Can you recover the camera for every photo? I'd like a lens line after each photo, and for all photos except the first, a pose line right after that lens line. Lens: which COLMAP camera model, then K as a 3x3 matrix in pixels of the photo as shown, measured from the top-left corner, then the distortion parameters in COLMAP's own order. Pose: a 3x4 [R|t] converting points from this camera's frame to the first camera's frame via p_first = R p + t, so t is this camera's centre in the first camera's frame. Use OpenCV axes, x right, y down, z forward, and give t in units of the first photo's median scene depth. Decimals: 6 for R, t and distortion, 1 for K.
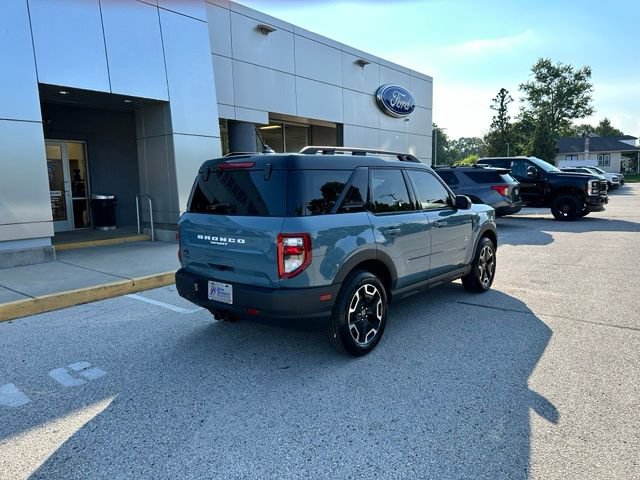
lens RADIAL K [[450.9, 0, 325.4], [0, 450.9, 234.3], [0, 0, 1]] dist [0.073845, -0.117830]
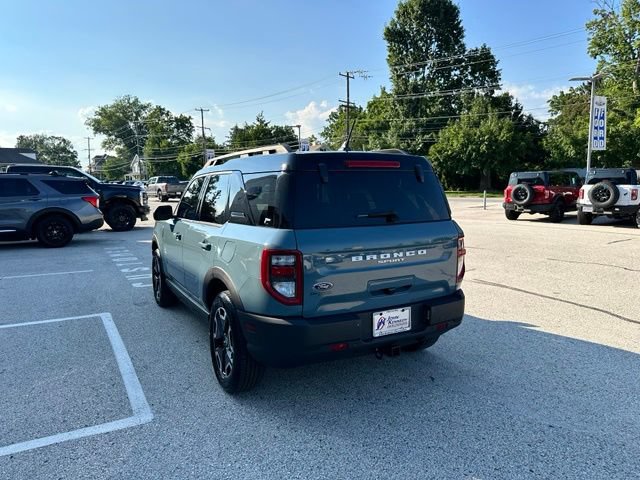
lens RADIAL K [[453.3, 0, 318.5], [0, 453.3, 241.9], [0, 0, 1]] dist [0.033465, -0.036329]
pose [[0.369386, -0.097863, 0.924109, -0.742732], [0.109818, 0.992068, 0.061163, -0.055532], [-0.922765, 0.078891, 0.377203, 0.595396]]
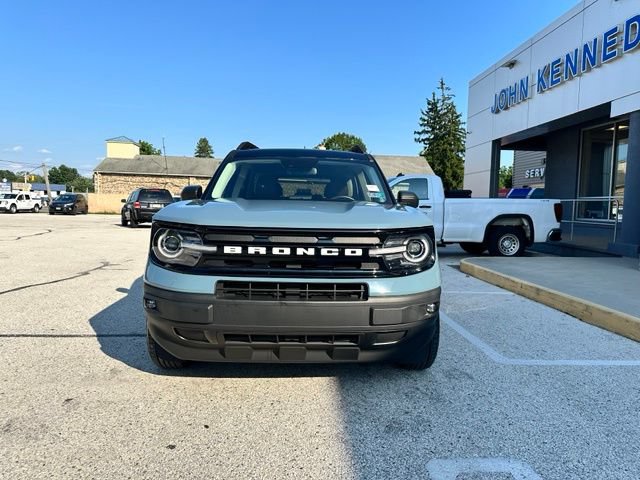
lens RADIAL K [[451.2, 0, 322.3], [0, 451.2, 238.4], [0, 0, 1]] dist [0.060671, -0.083011]
pose [[-0.749484, 0.048230, -0.660263, 0.655242], [-0.084616, 0.982184, 0.167794, -0.145148], [0.656593, 0.181628, -0.732050, 1.737430]]
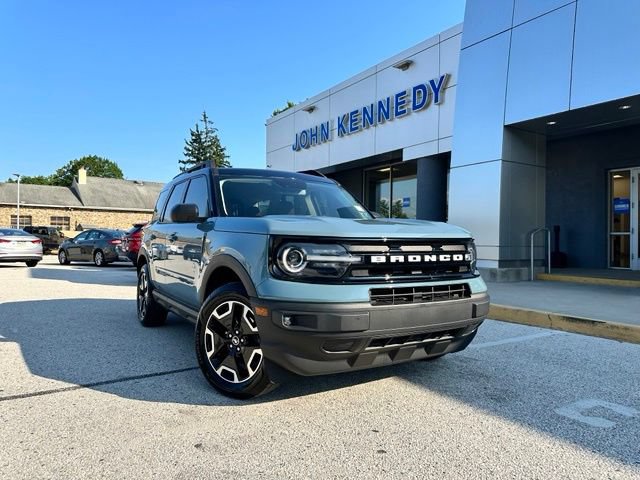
lens RADIAL K [[449.1, 0, 315.9], [0, 449.1, 240.4], [0, 0, 1]] dist [0.116856, -0.182847]
pose [[-0.329354, 0.018068, -0.944034, 0.910502], [-0.107652, 0.992579, 0.056555, -0.089330], [0.938050, 0.120254, -0.324965, 1.433945]]
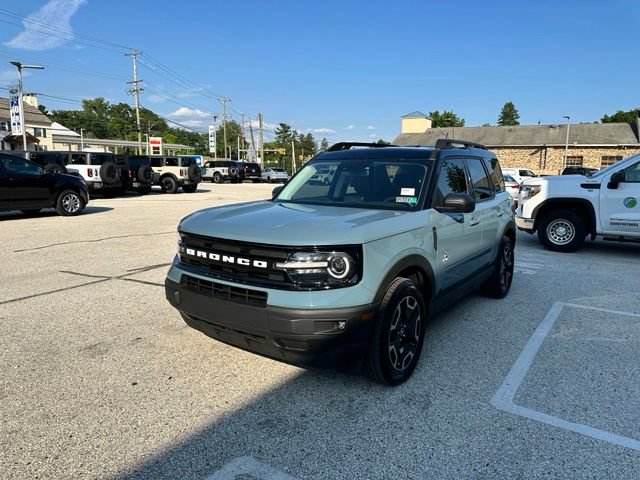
lens RADIAL K [[451.2, 0, 322.3], [0, 451.2, 238.4], [0, 0, 1]] dist [0.060671, -0.083011]
pose [[-0.997023, 0.013595, -0.075895, 0.288706], [-0.007019, 0.964241, 0.264935, -0.226196], [0.076783, 0.264679, -0.961275, 1.928366]]
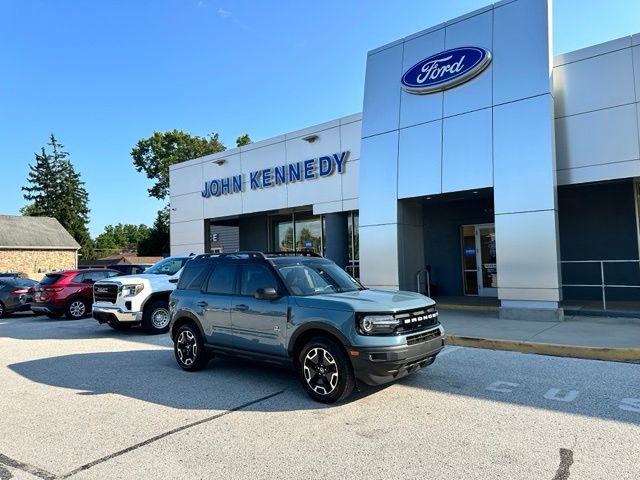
lens RADIAL K [[452.6, 0, 317.6], [0, 452.6, 234.6], [0, 0, 1]] dist [0.075388, -0.094806]
pose [[-0.025687, -0.040291, -0.998858, 1.436681], [-0.082051, 0.995901, -0.038062, -0.184579], [0.996297, 0.080979, -0.028887, 1.154575]]
